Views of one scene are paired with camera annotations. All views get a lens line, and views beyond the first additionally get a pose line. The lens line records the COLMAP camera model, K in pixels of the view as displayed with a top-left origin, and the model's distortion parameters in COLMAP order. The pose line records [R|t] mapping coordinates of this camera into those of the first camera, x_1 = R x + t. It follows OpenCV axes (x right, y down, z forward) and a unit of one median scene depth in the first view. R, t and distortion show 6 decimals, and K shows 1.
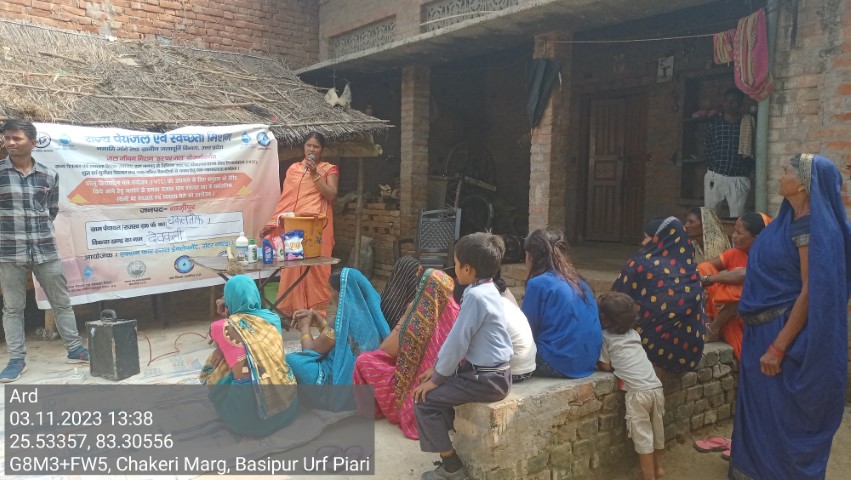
lens RADIAL K [[637.4, 0, 429.6], [0, 637.4, 242.3], [0, 0, 1]] dist [0.064174, -0.101907]
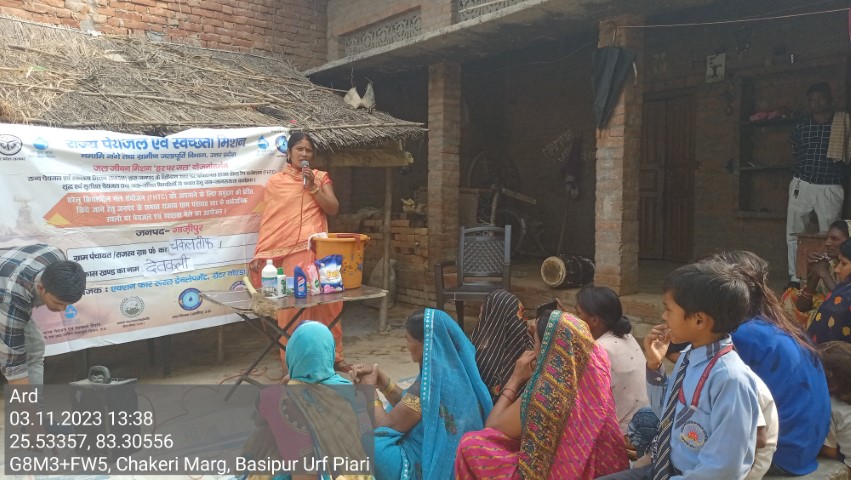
lens RADIAL K [[637.4, 0, 425.9], [0, 637.4, 247.5], [0, 0, 1]] dist [0.064174, -0.101907]
pose [[0.999637, -0.013178, 0.023485, -0.107335], [0.013559, 0.999778, -0.016128, -0.013656], [-0.023267, 0.016440, 0.999594, 0.190297]]
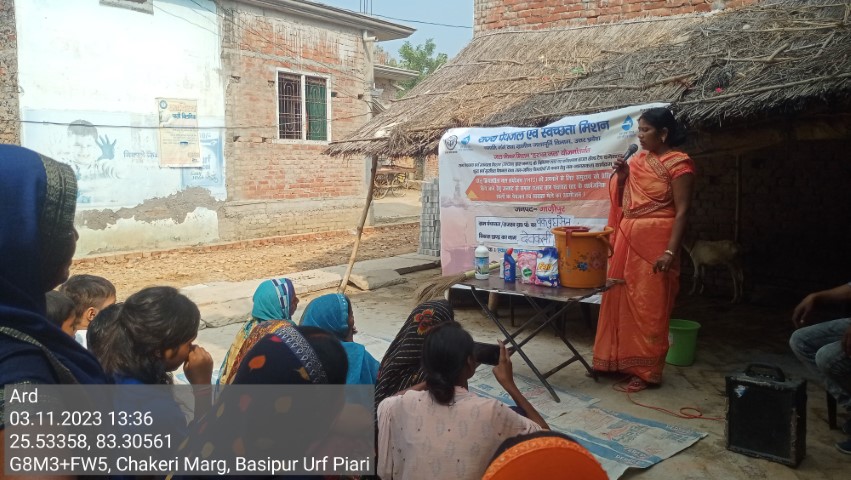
lens RADIAL K [[637.4, 0, 422.5], [0, 637.4, 240.7], [0, 0, 1]] dist [0.064174, -0.101907]
pose [[0.173800, 0.113222, -0.978251, 0.485398], [-0.091340, 0.990940, 0.098463, -0.084200], [0.980536, 0.072241, 0.182567, 0.683330]]
